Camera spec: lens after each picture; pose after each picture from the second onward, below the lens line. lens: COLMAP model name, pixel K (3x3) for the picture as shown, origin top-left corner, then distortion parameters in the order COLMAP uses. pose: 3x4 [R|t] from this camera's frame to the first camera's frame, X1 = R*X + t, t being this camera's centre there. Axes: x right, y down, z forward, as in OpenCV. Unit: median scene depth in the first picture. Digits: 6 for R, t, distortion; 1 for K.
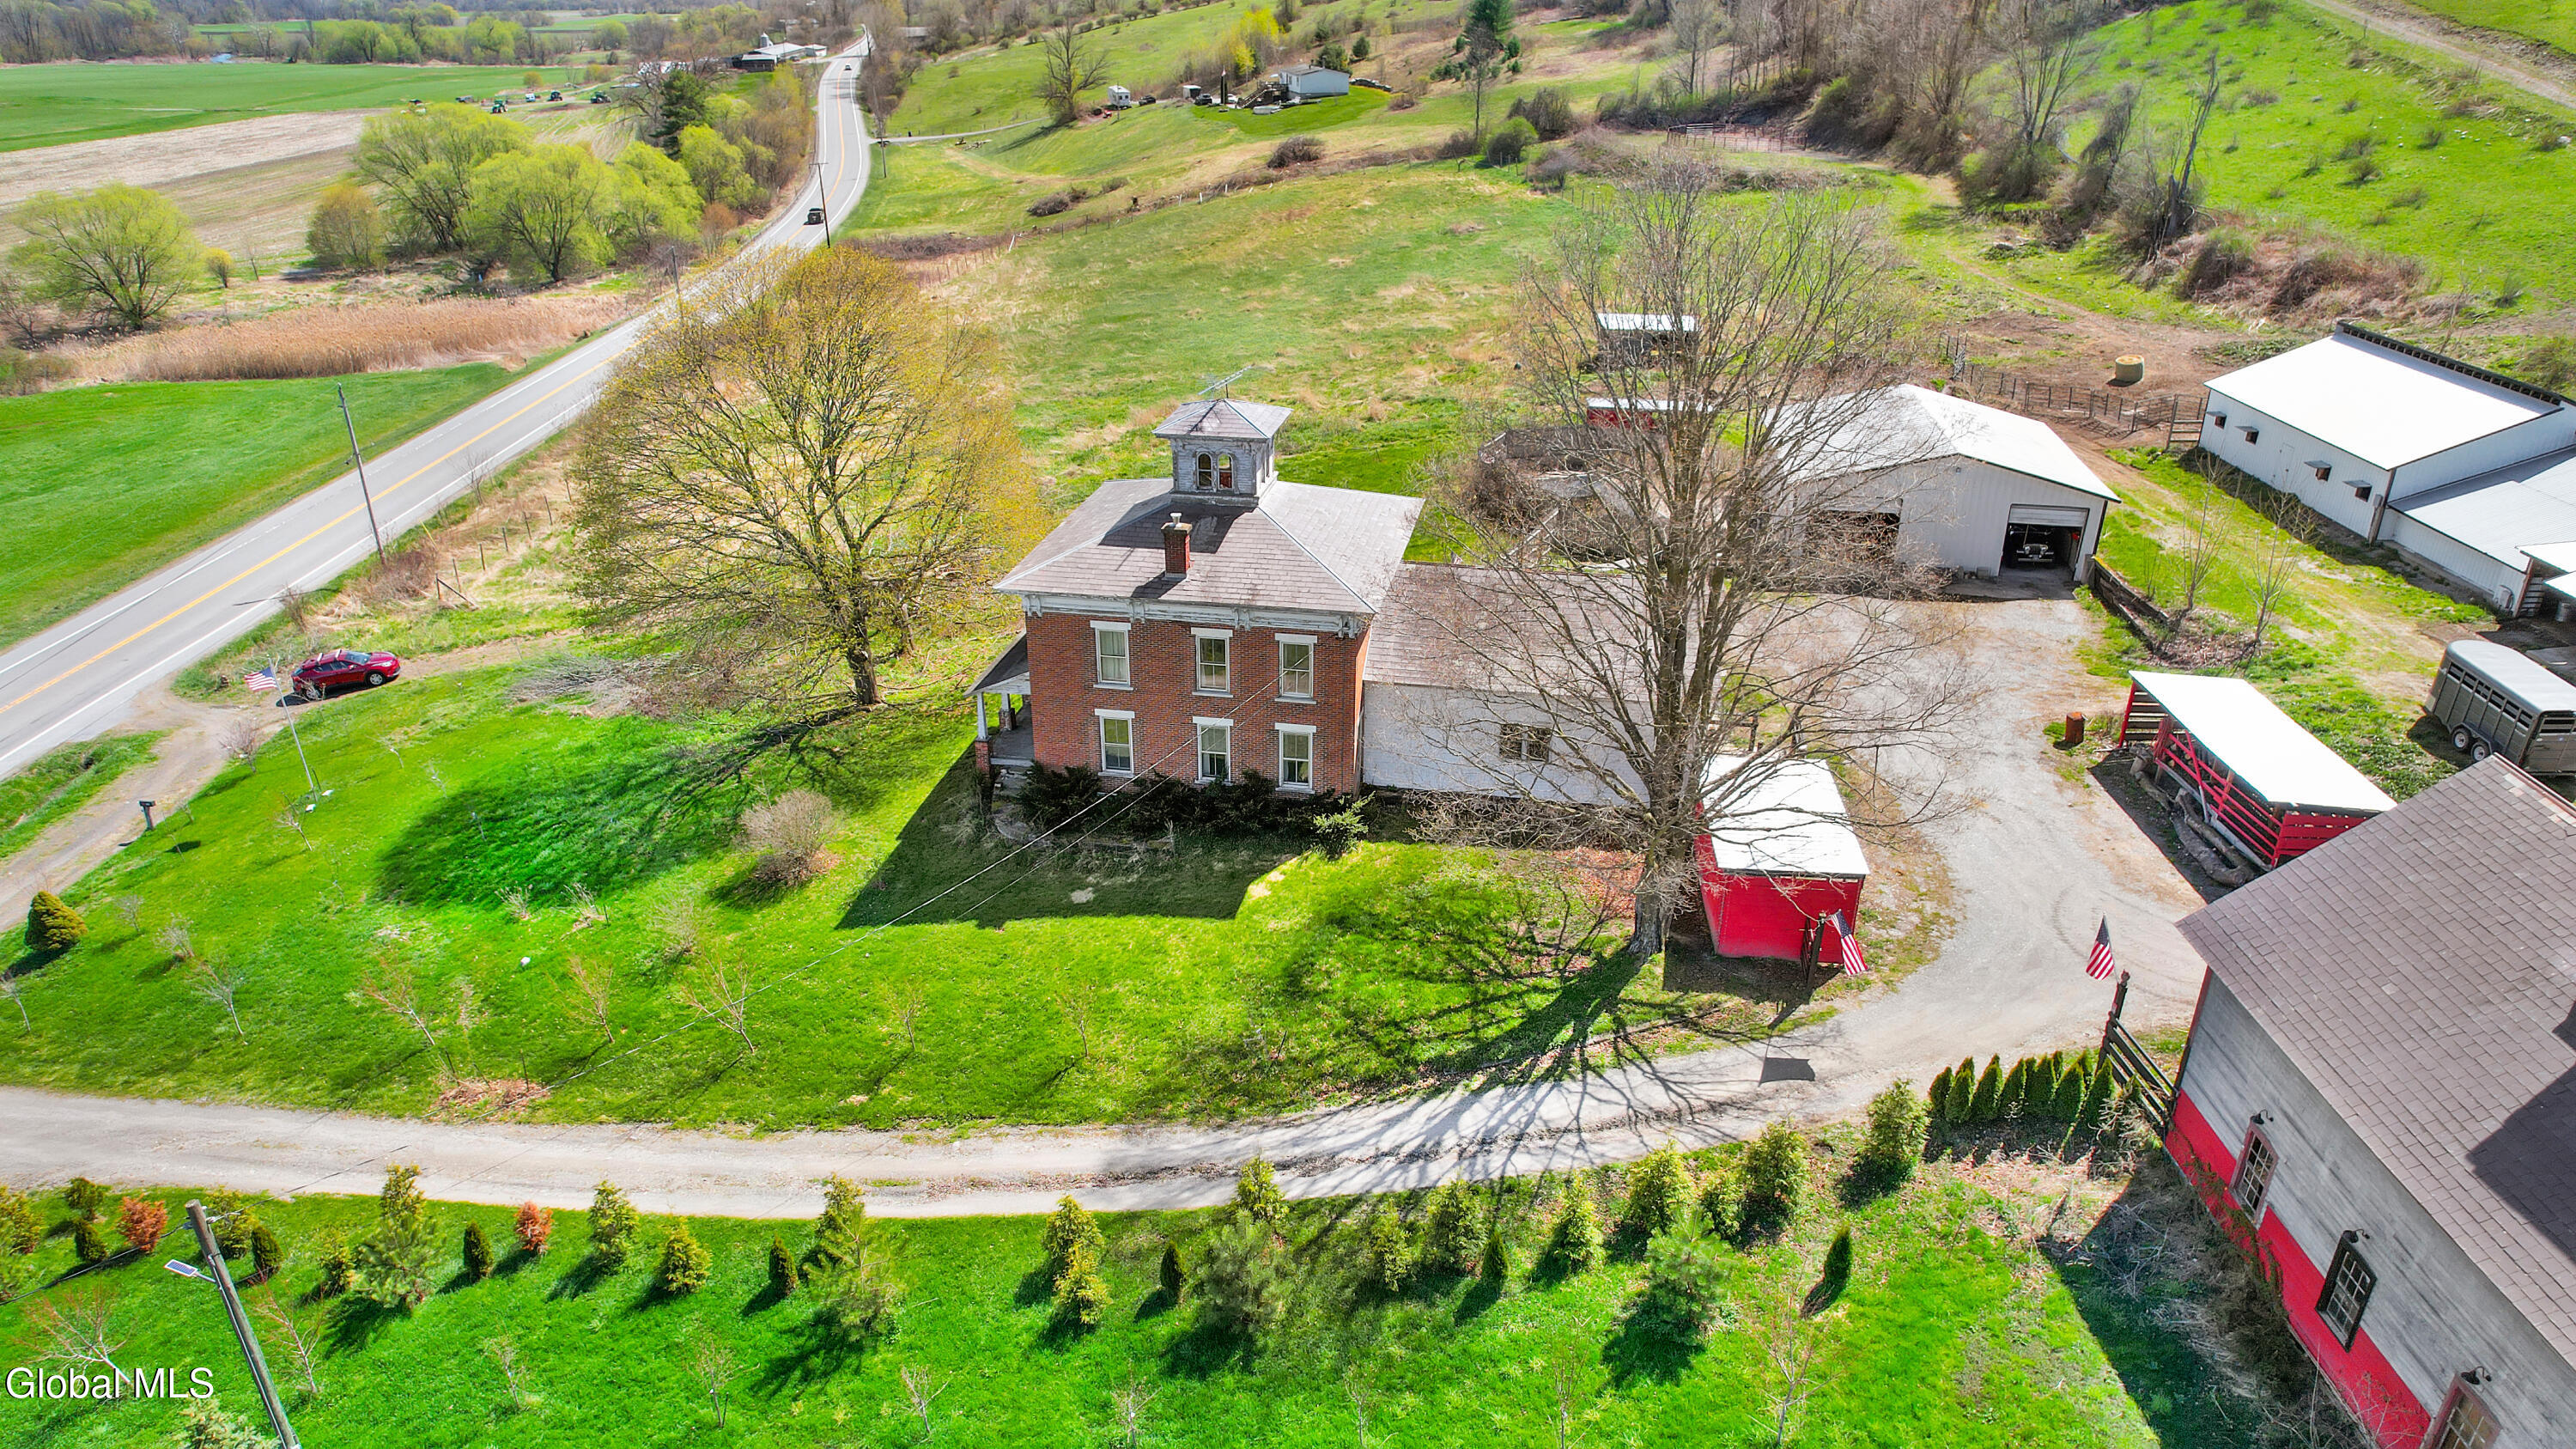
lens RADIAL K [[1642.6, 0, 1292.9], [0, 1642.6, 743.3], [0, 0, 1]] dist [-0.082102, 0.077838]
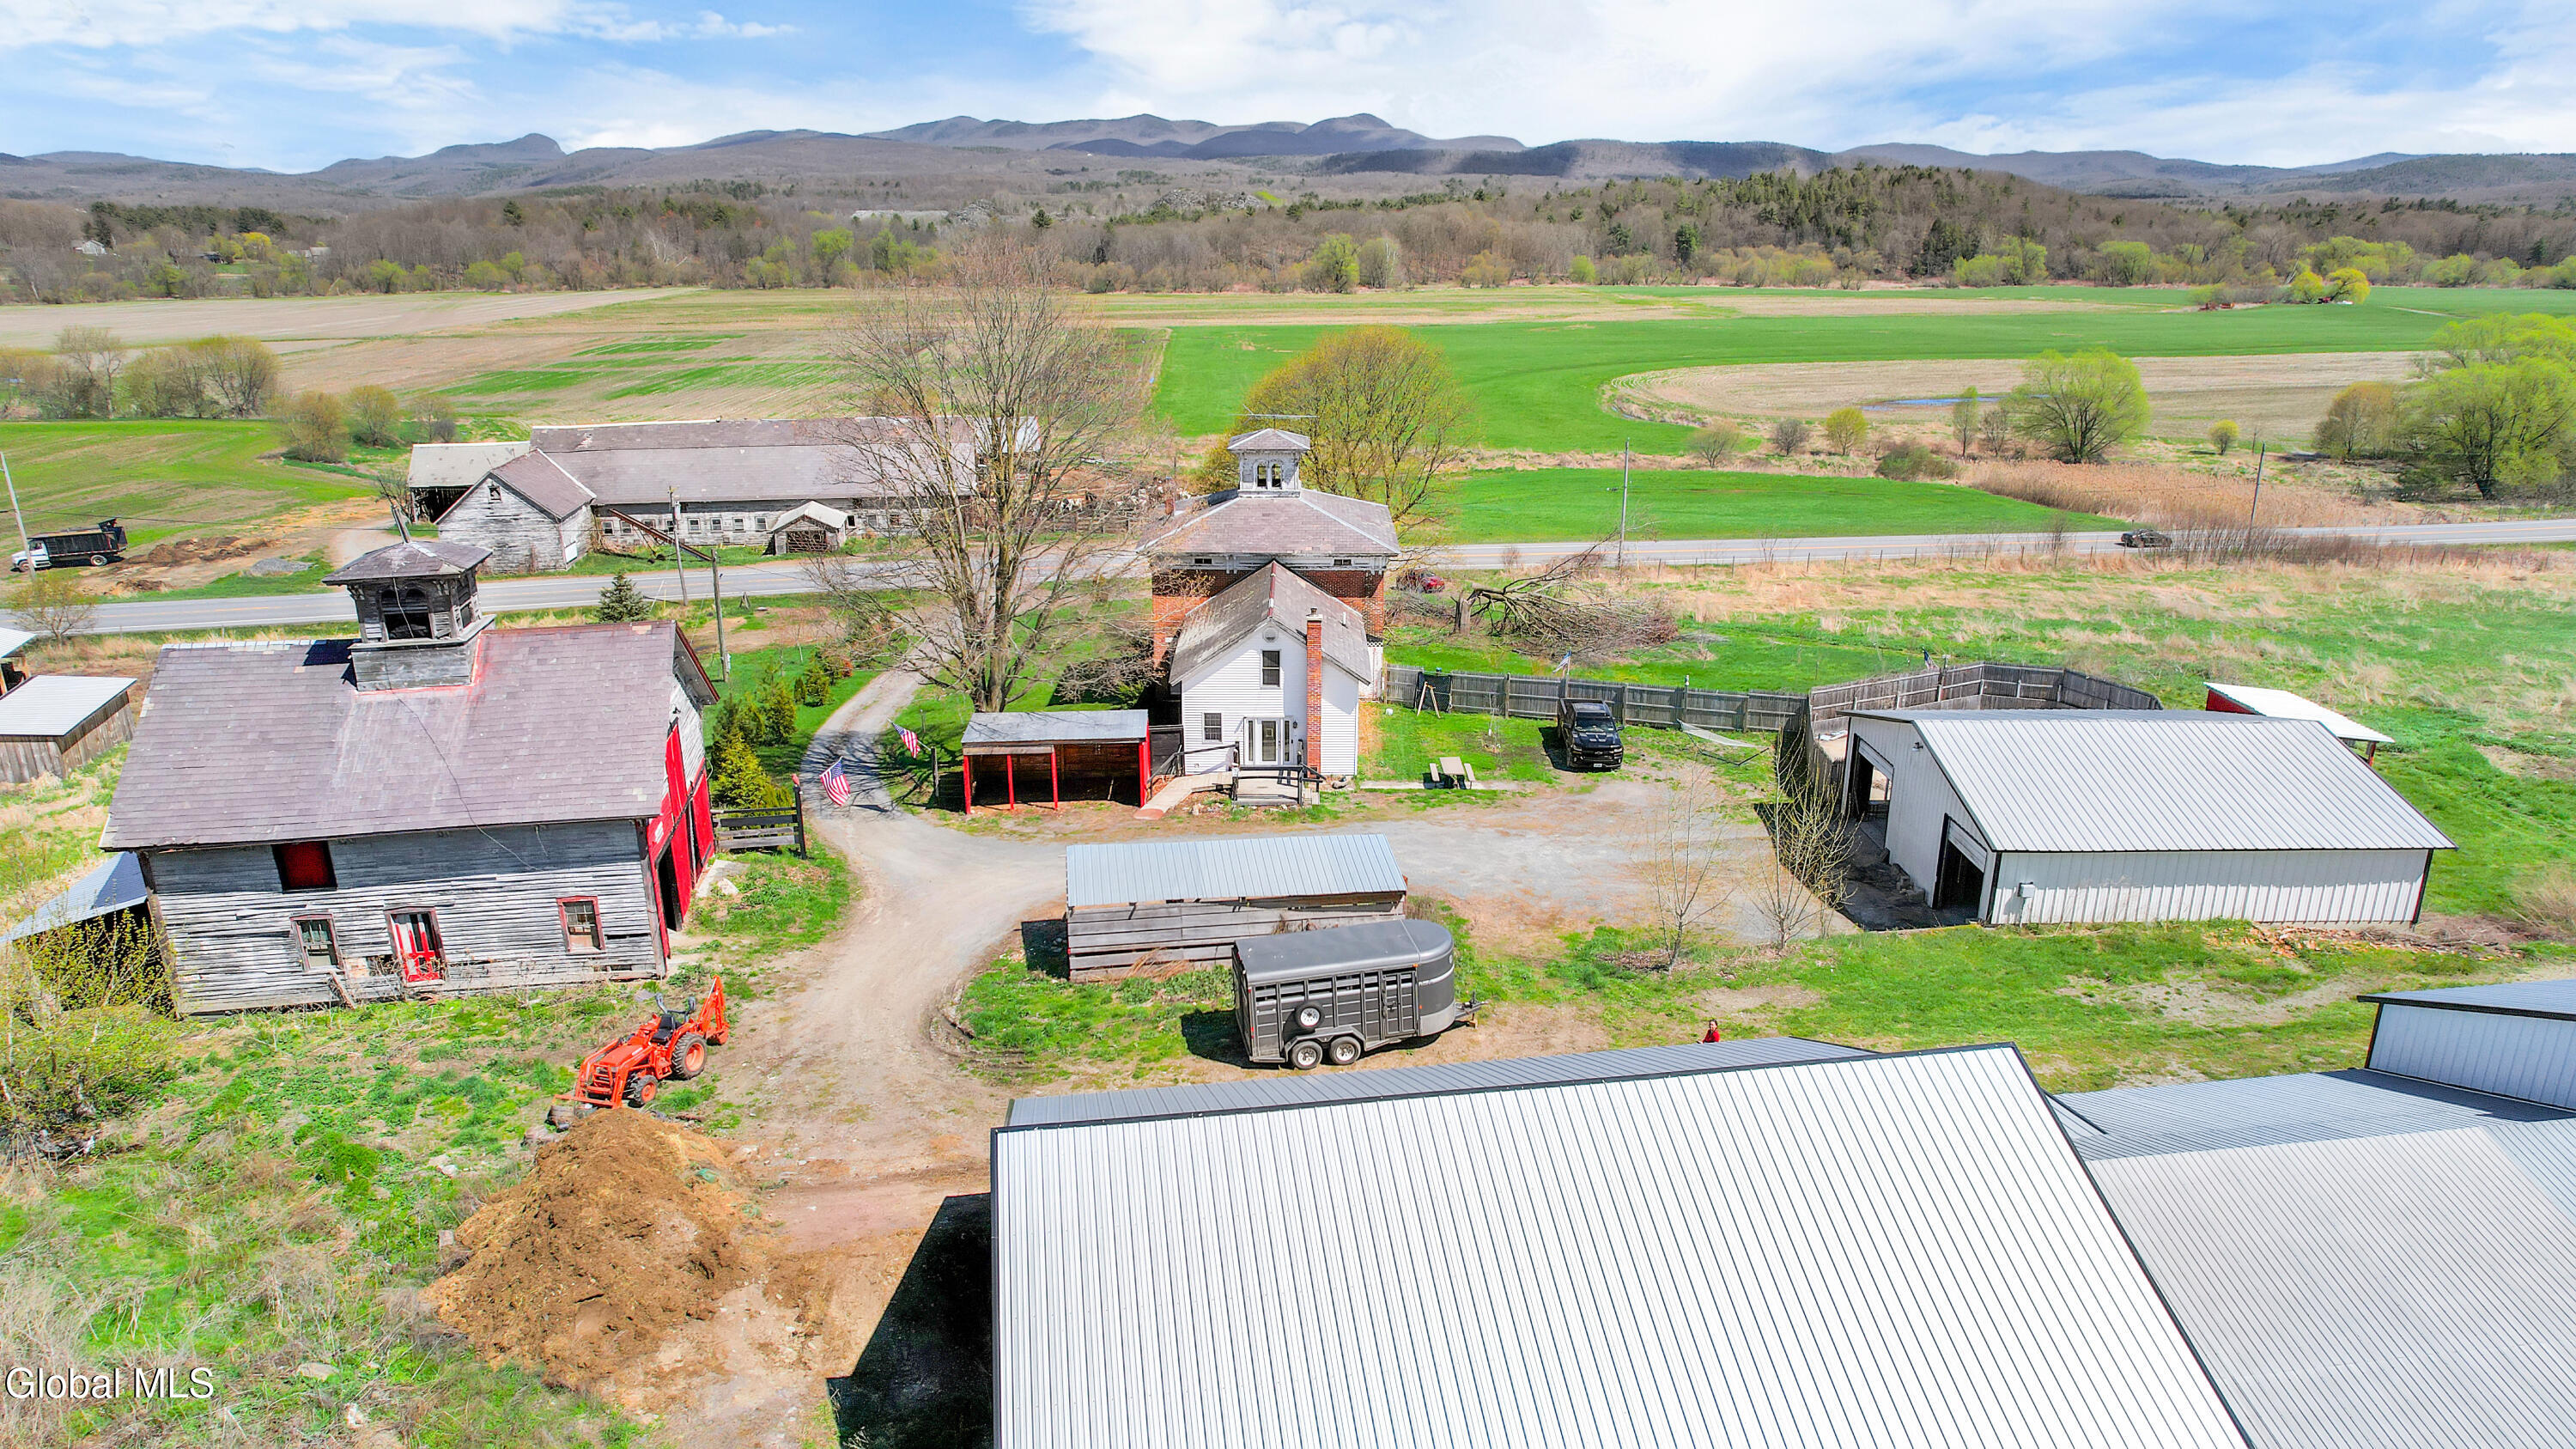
lens RADIAL K [[1642.6, 0, 1292.9], [0, 1642.6, 743.3], [0, 0, 1]] dist [-0.082102, 0.077838]
pose [[0.176933, 0.304707, -0.935868, 0.411867], [-0.419071, 0.883692, 0.208490, -0.080226], [0.890547, 0.355306, 0.284048, 0.204048]]
